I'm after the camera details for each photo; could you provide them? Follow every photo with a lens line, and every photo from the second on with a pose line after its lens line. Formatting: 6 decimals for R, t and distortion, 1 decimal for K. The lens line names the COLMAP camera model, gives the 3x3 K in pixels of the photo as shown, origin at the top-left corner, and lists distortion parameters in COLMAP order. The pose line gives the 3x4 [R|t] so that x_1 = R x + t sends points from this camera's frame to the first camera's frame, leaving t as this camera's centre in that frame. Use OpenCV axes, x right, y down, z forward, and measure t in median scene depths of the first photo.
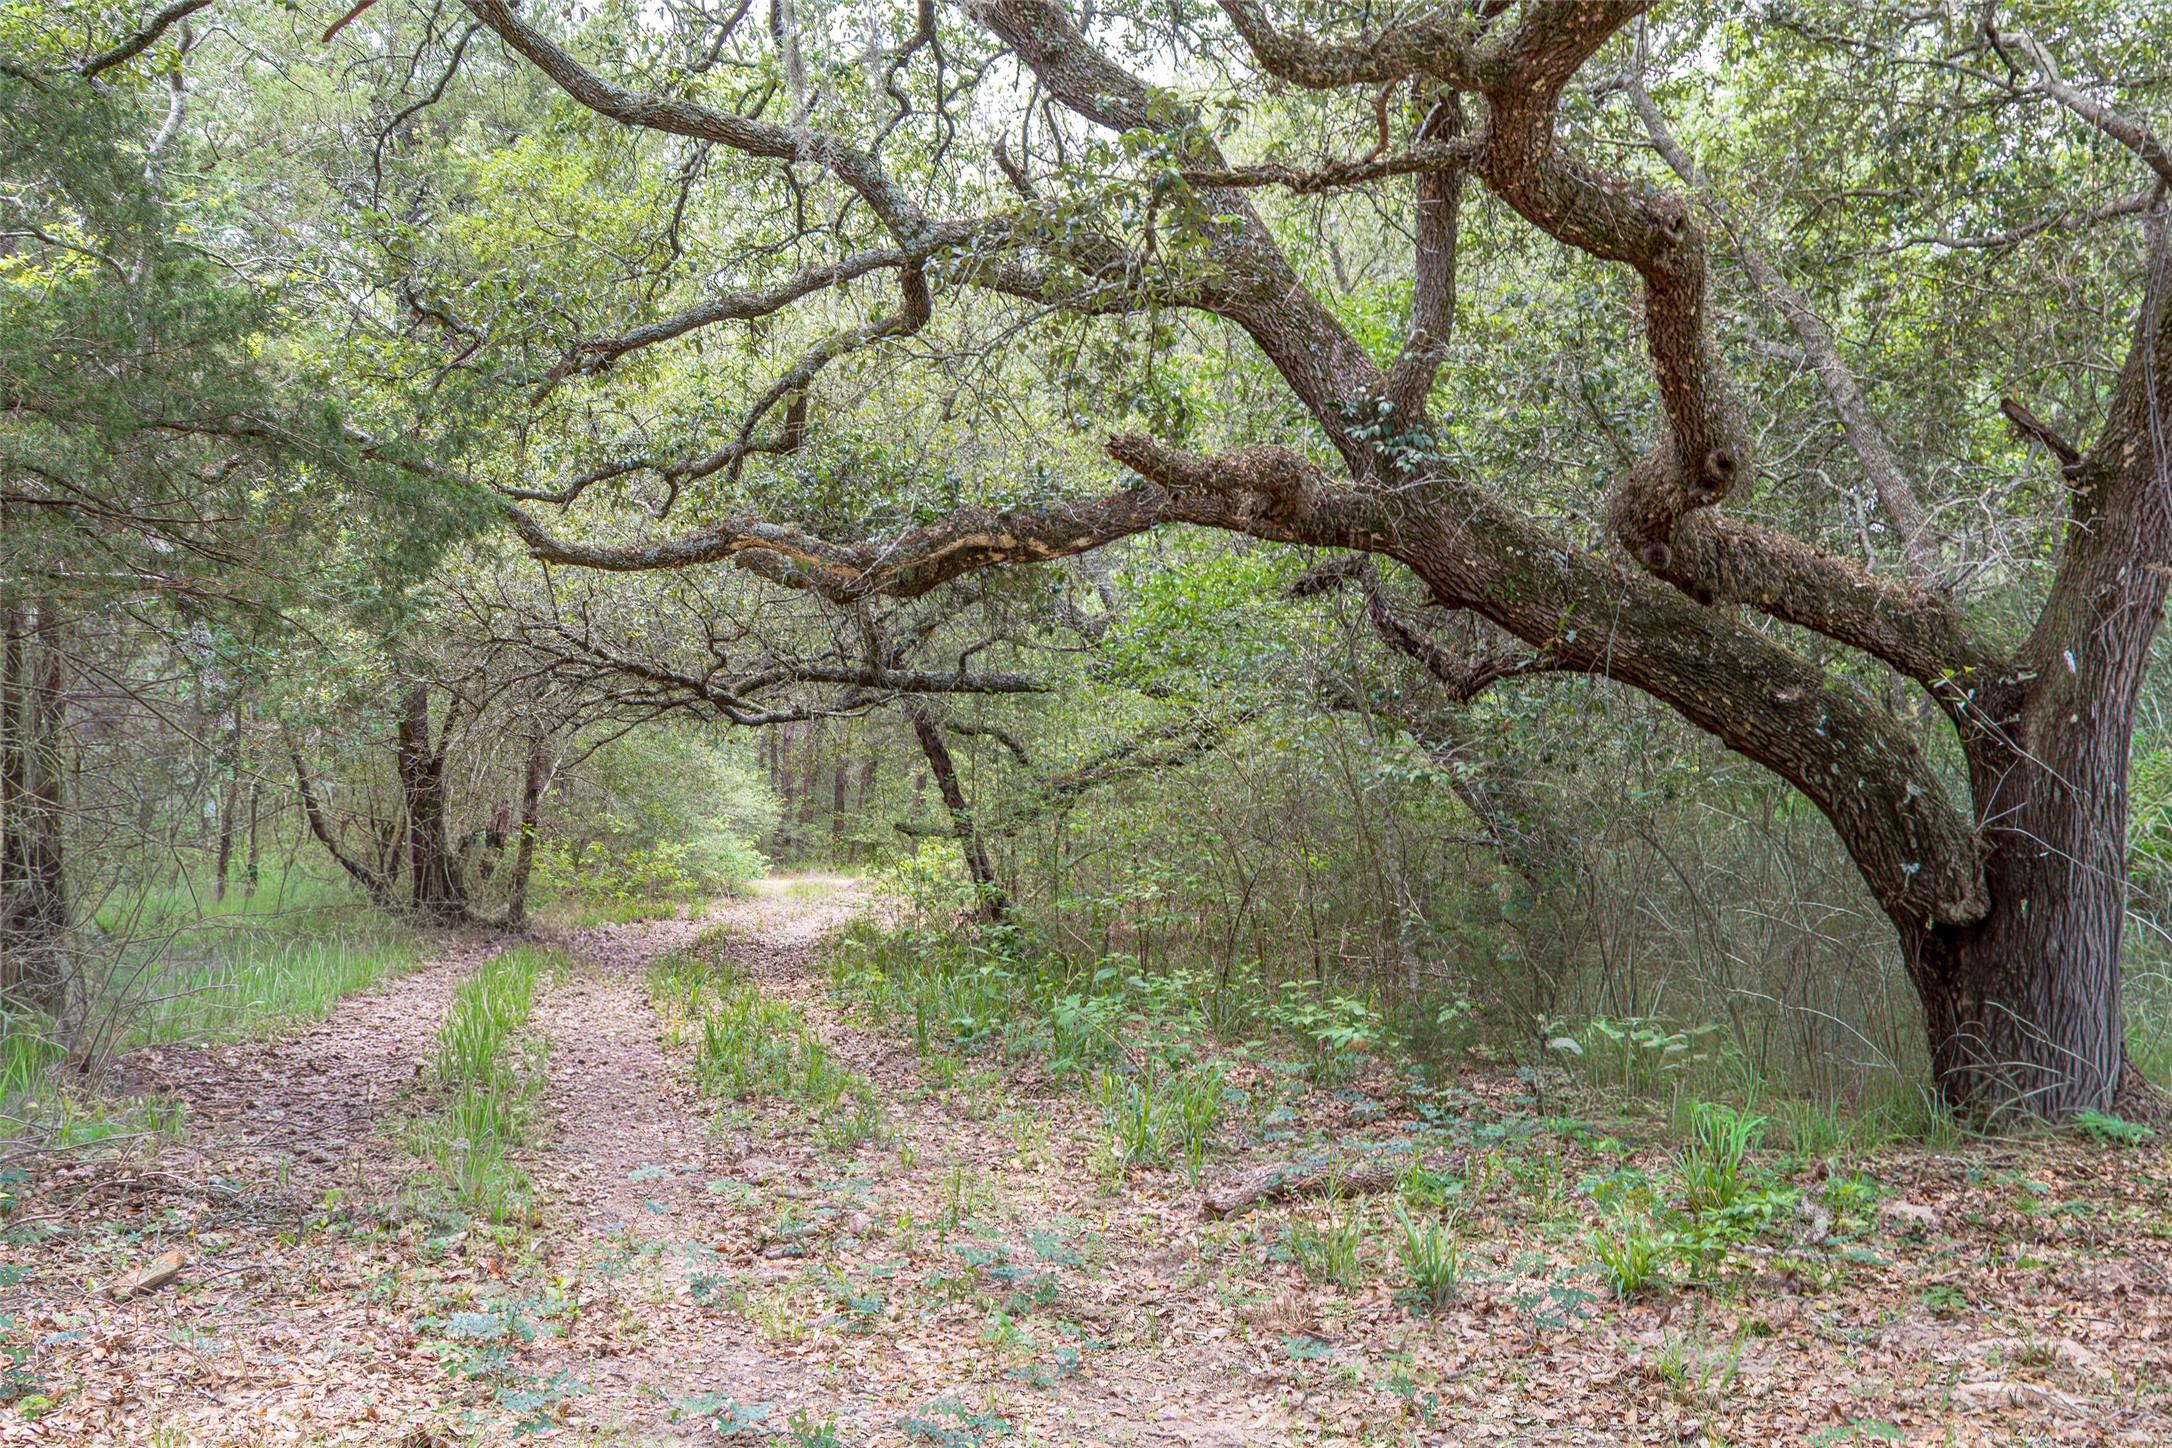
lens RADIAL K [[2328.5, 0, 1085.6], [0, 2328.5, 725.6], [0, 0, 1]] dist [-0.000823, 0.000000]
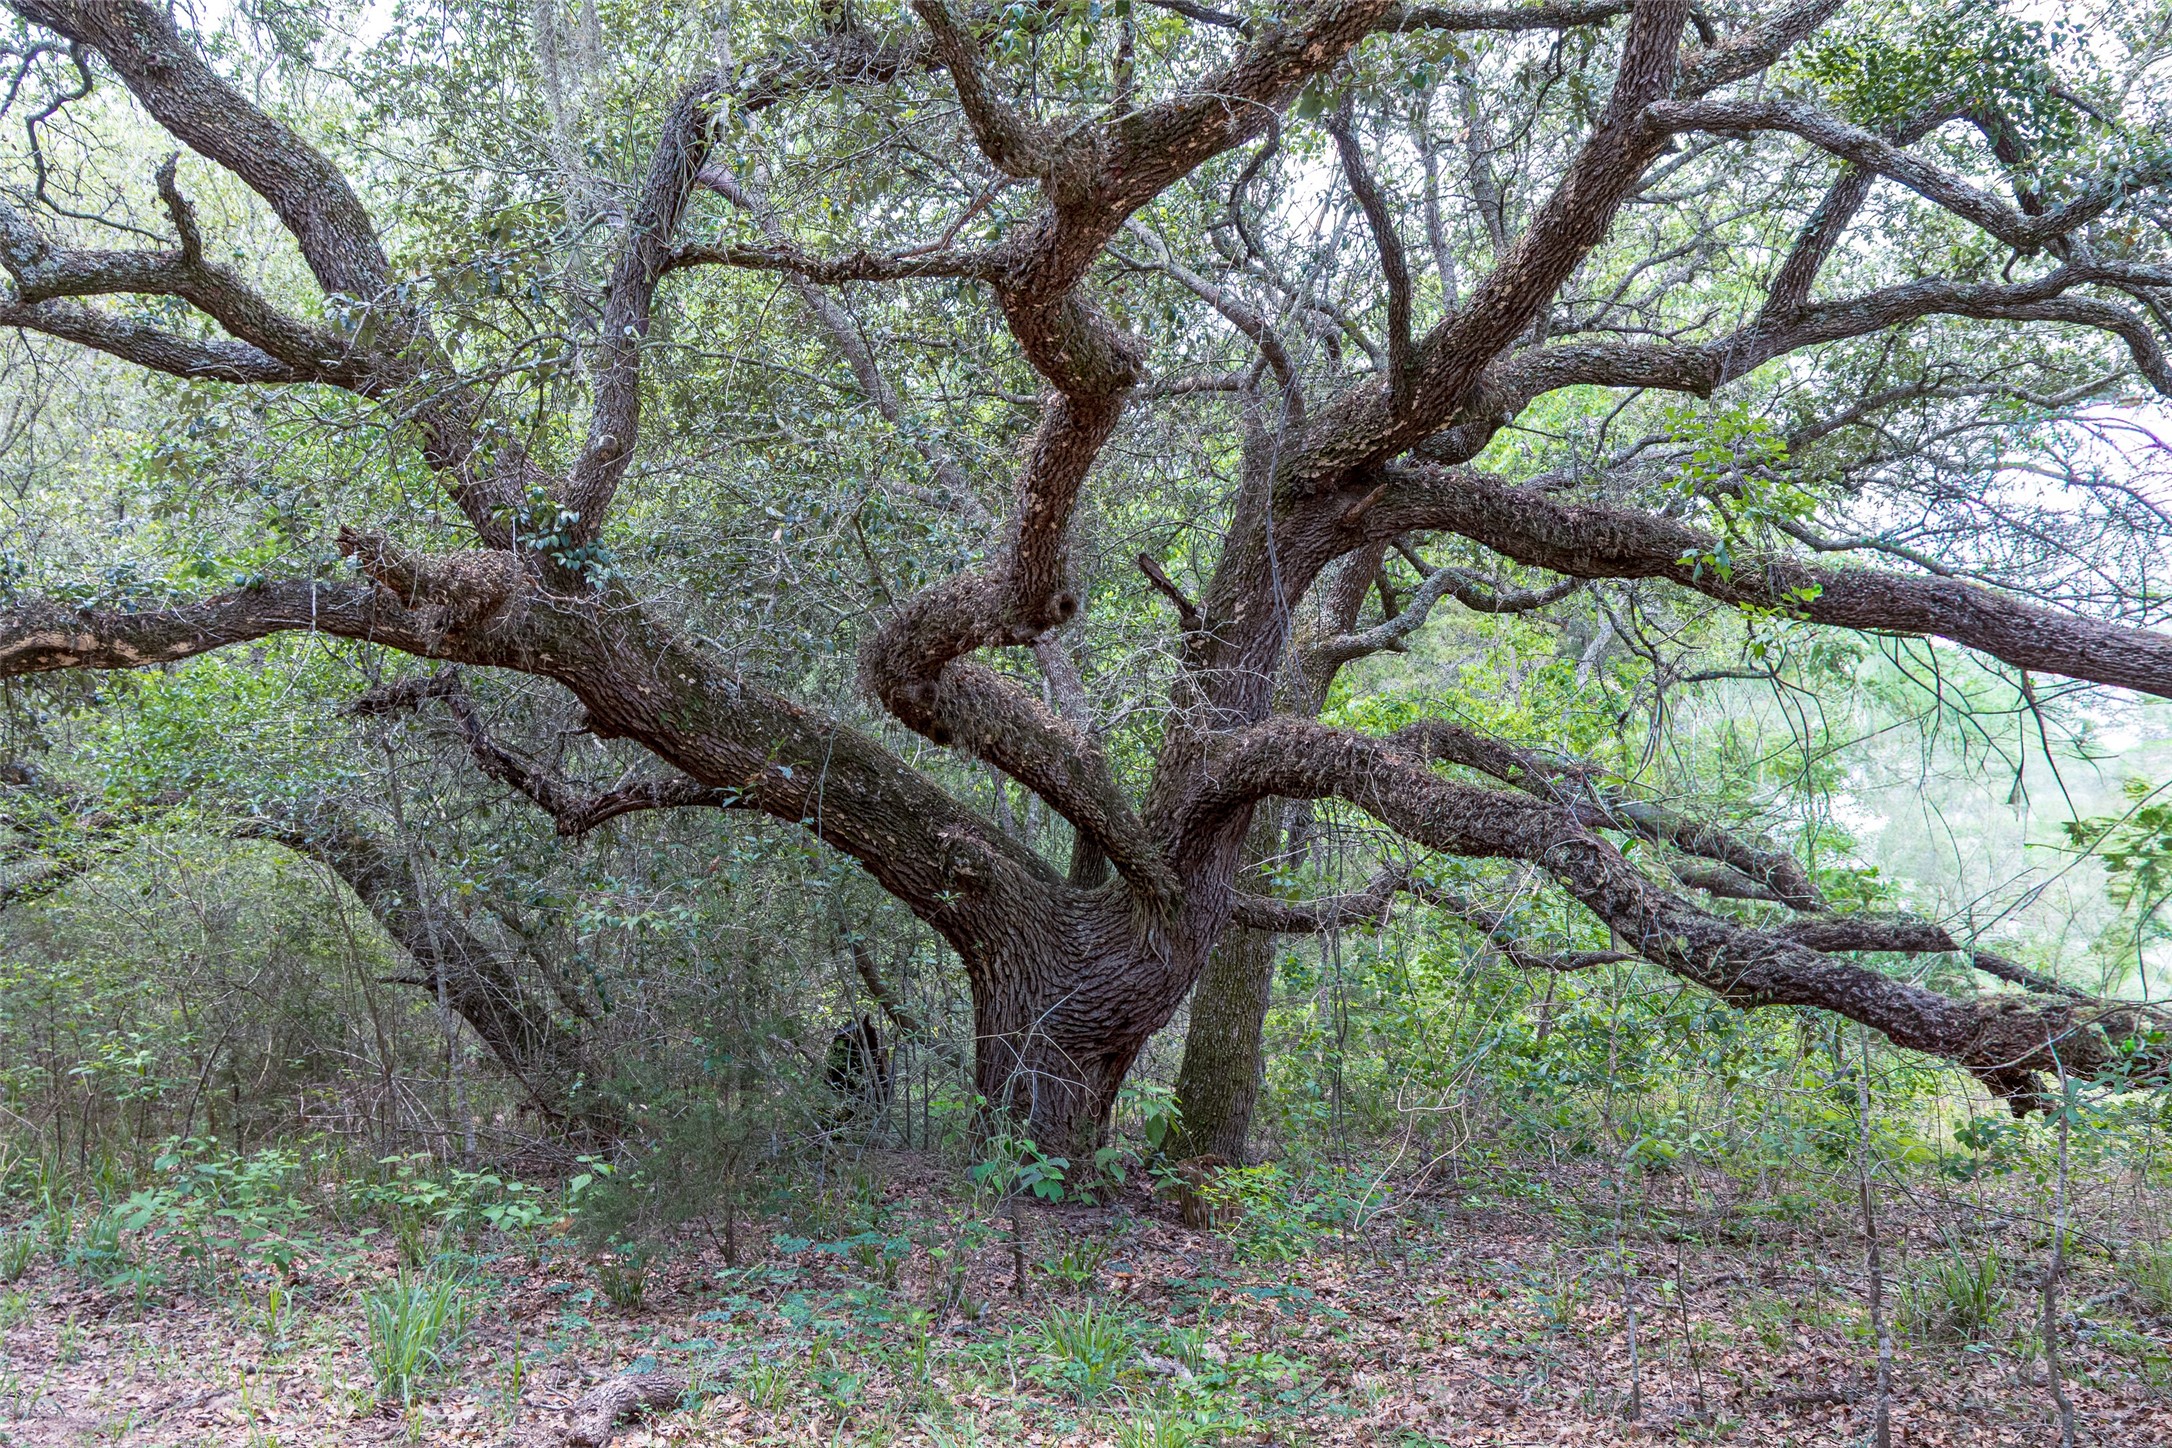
lens RADIAL K [[2328.5, 0, 1086.1], [0, 2328.5, 721.2], [0, 0, 1]] dist [-0.000823, 0.000000]
pose [[0.843744, 0.028595, 0.535983, -0.179635], [-0.000121, 0.998590, -0.053085, -0.007878], [-0.536746, 0.044725, 0.842558, 0.120707]]
